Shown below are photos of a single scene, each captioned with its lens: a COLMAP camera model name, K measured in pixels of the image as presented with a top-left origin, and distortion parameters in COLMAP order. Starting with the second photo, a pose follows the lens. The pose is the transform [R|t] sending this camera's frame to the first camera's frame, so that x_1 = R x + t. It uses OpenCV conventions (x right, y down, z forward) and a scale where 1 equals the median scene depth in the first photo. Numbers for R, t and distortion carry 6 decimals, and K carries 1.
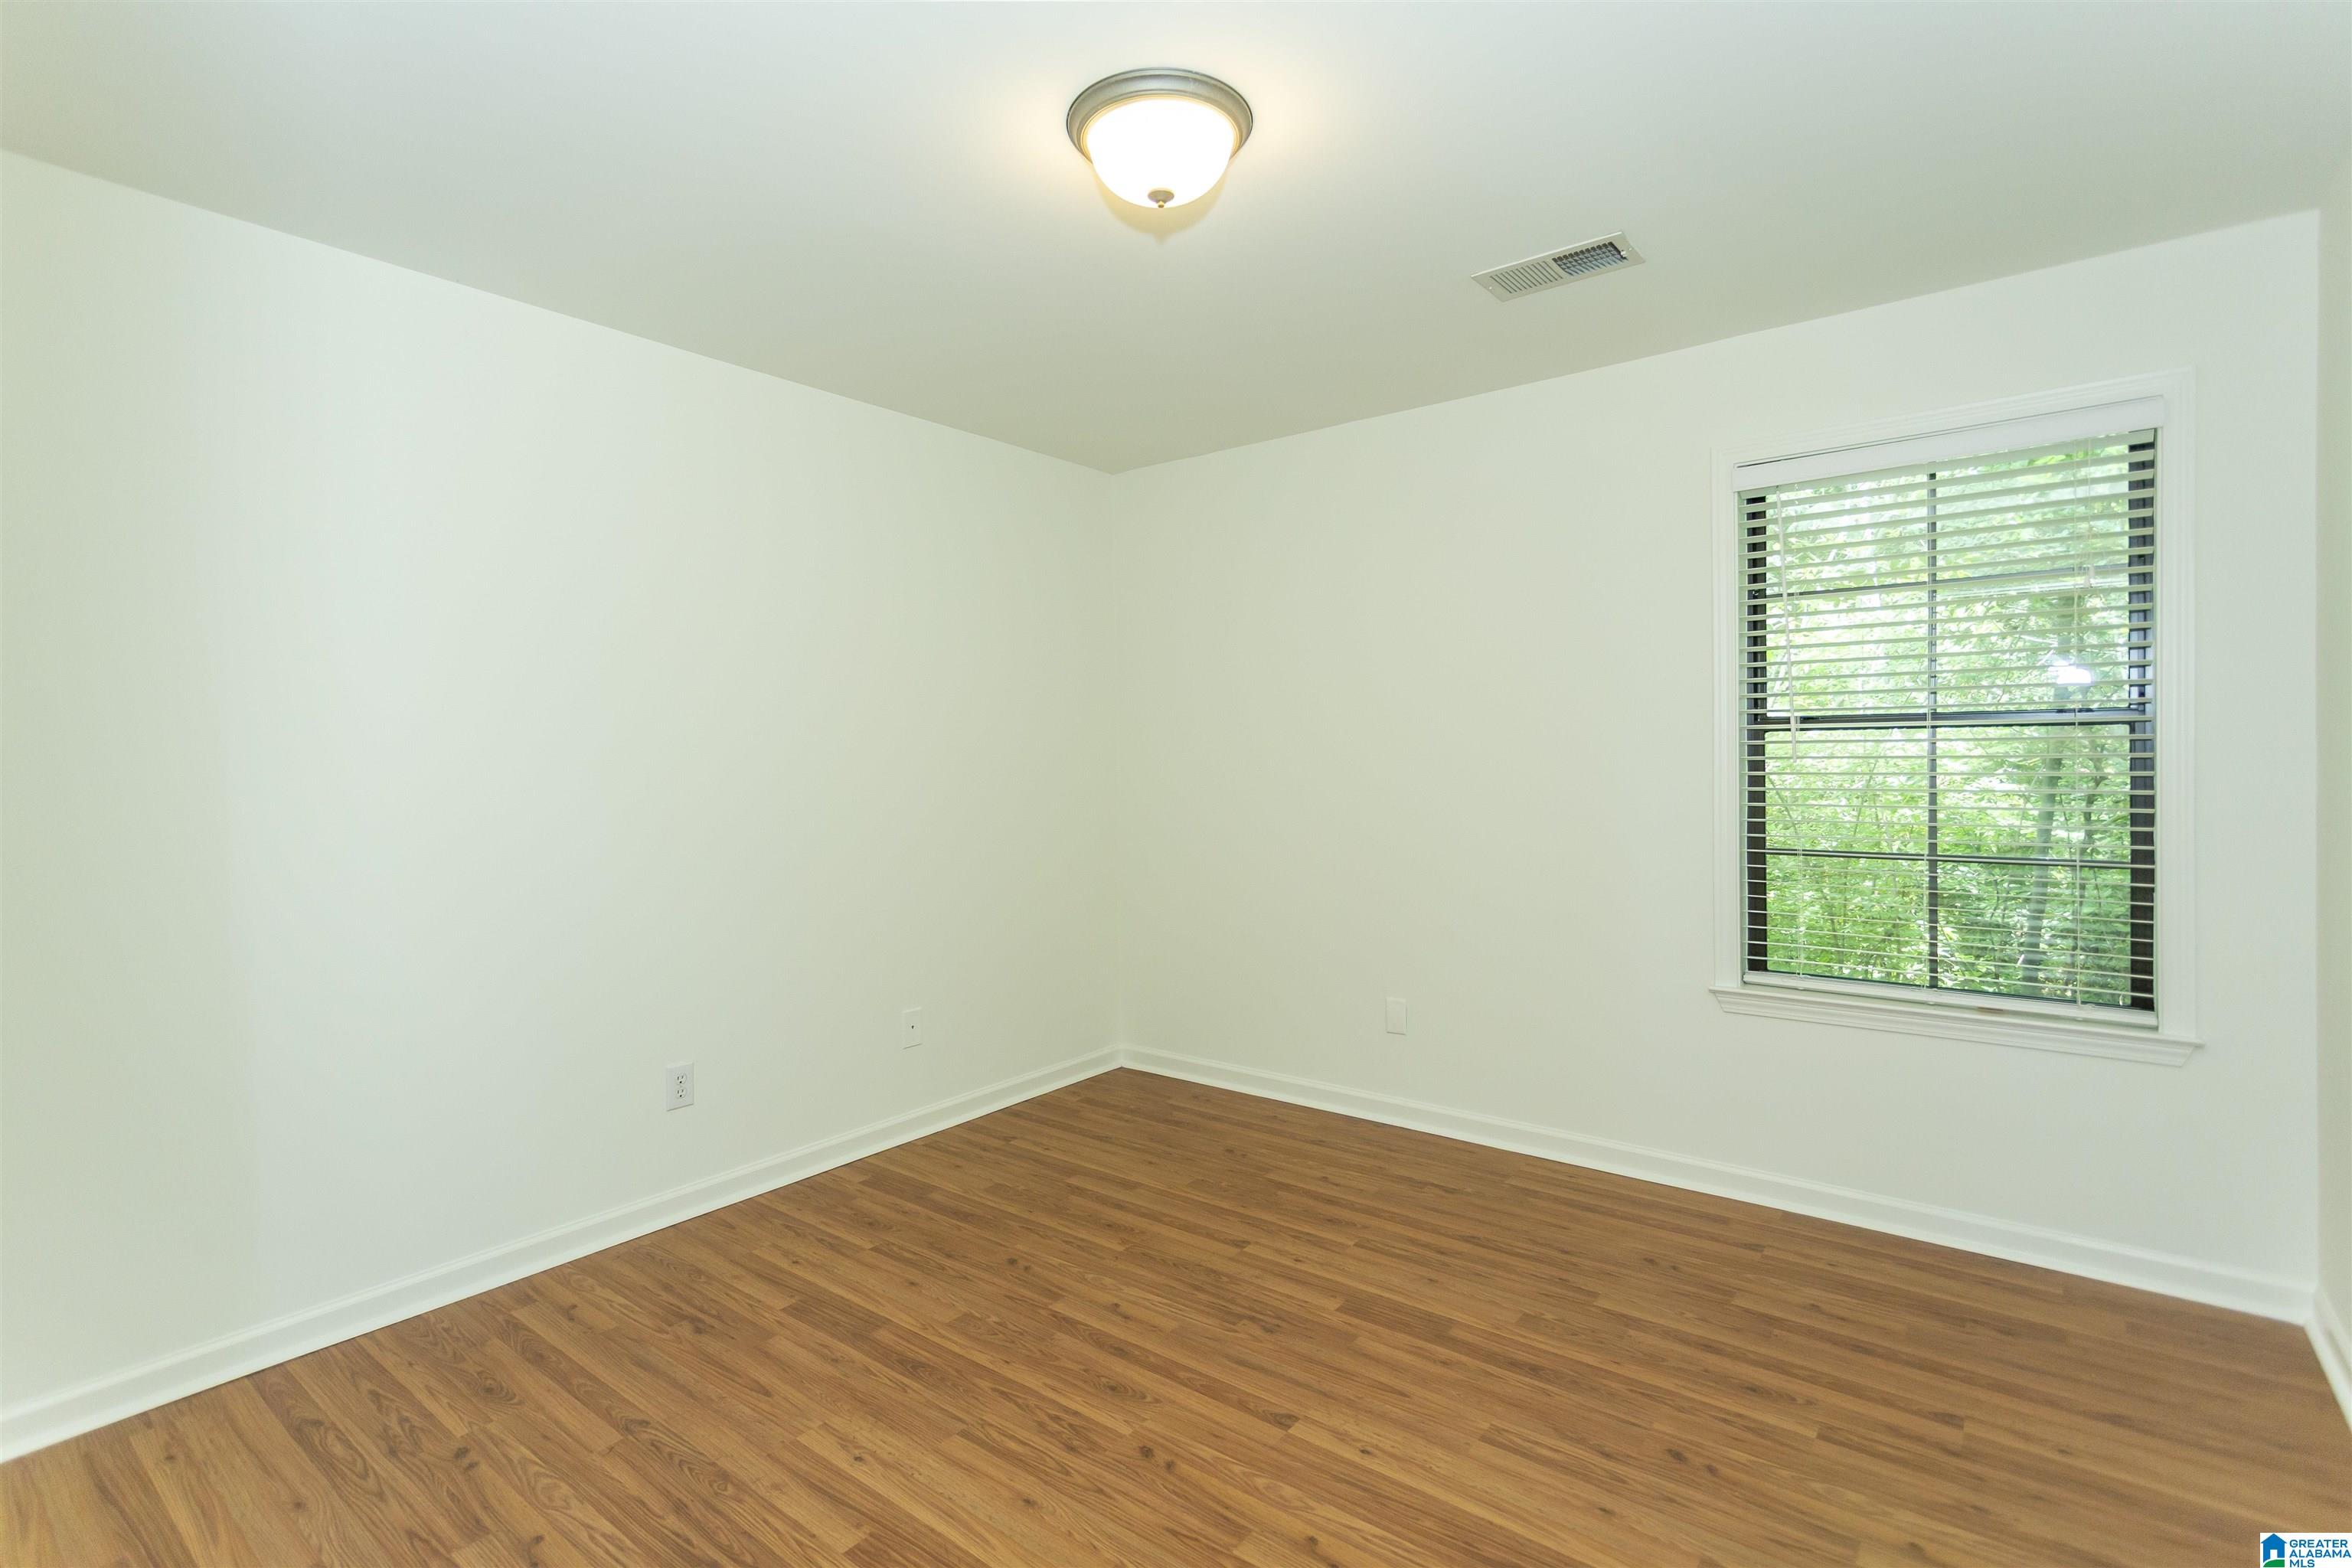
lens RADIAL K [[1115.5, 0, 1180.8], [0, 1115.5, 766.4], [0, 0, 1]] dist [0.004449, 0.004545]
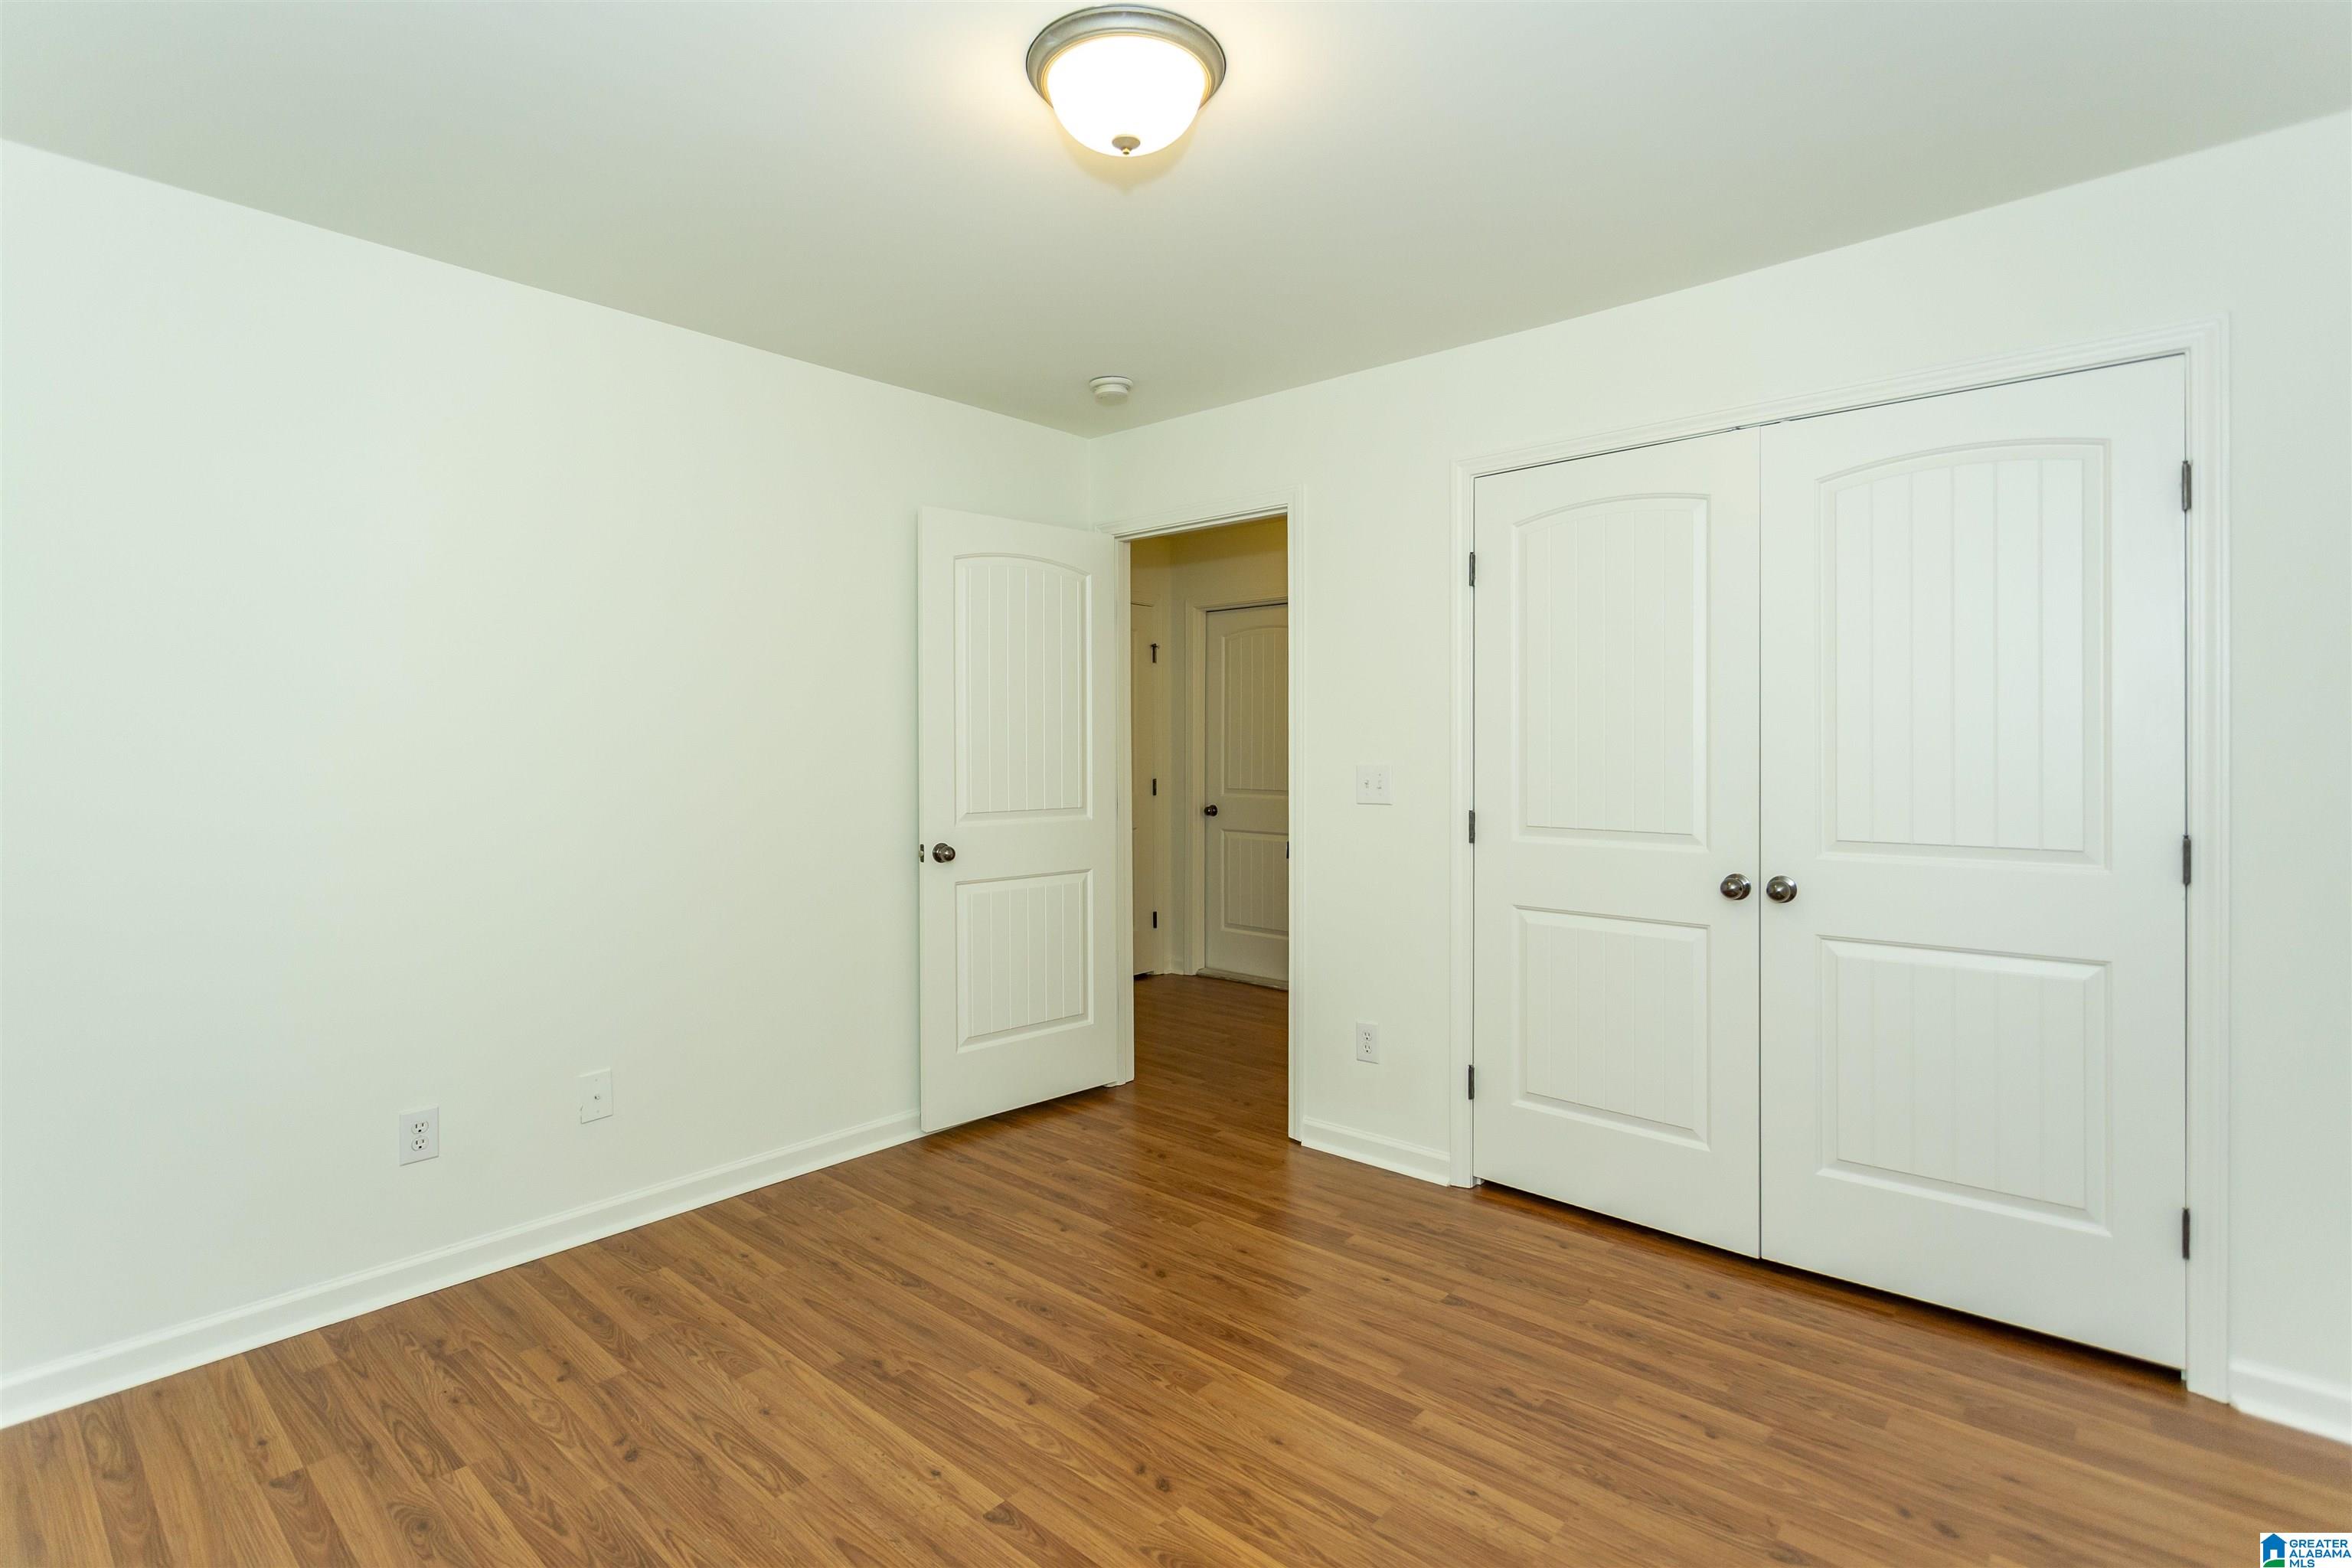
lens RADIAL K [[1115.5, 0, 1180.8], [0, 1115.5, 766.4], [0, 0, 1]] dist [0.004449, 0.004545]
pose [[-0.997985, 0.014502, 0.061771, -0.113144], [0.015996, 0.999590, 0.023768, -0.011407], [-0.061401, 0.024709, -0.997807, 1.945062]]
